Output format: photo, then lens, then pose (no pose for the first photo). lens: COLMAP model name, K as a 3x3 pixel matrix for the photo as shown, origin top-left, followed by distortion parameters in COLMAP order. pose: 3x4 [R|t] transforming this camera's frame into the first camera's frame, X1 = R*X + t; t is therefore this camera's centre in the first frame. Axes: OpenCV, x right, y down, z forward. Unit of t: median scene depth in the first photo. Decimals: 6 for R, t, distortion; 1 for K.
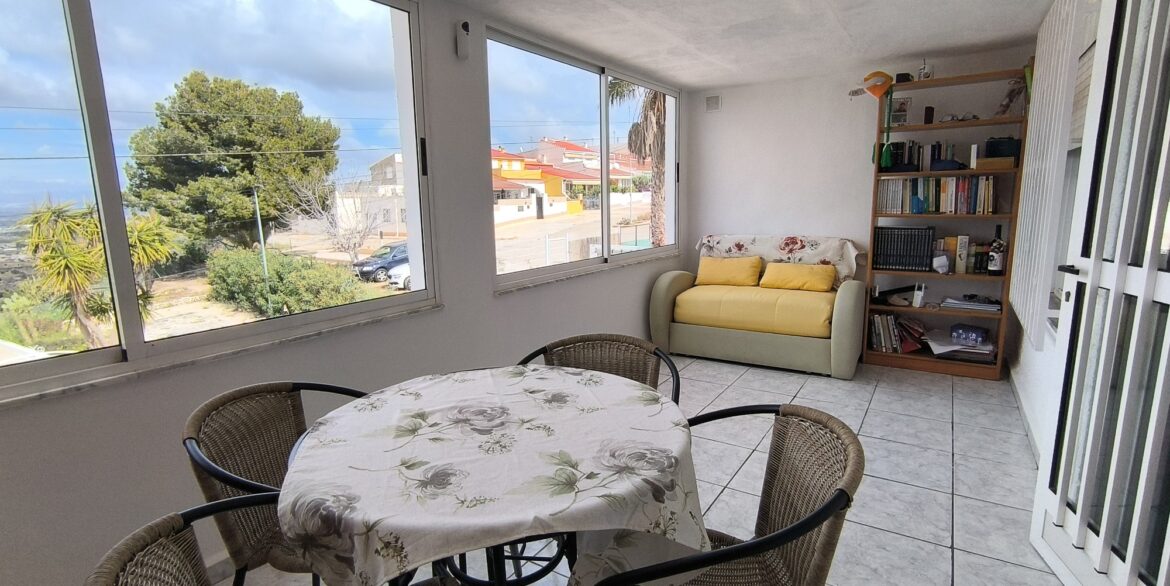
lens RADIAL K [[538.7, 0, 585.0], [0, 538.7, 293.0], [0, 0, 1]] dist [-0.021230, 0.000492]
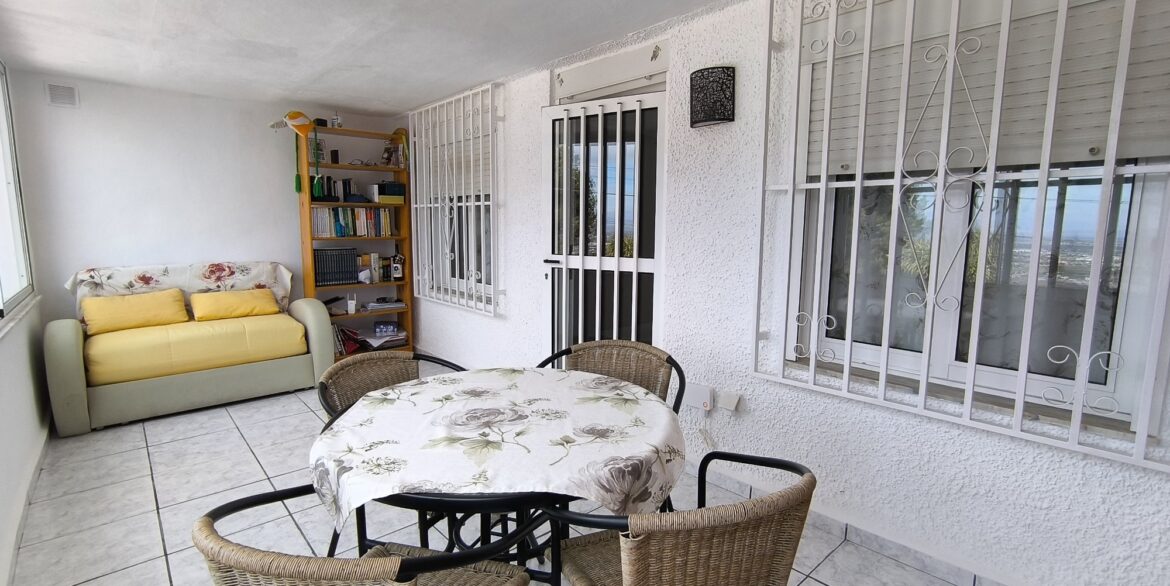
lens RADIAL K [[526.7, 0, 585.0], [0, 526.7, 293.0], [0, 0, 1]] dist [-0.039042, 0.020554]
pose [[0.254013, -0.106025, 0.961372, -0.401404], [0.155242, 0.985556, 0.067674, -0.018718], [-0.954661, 0.132056, 0.266803, 0.181569]]
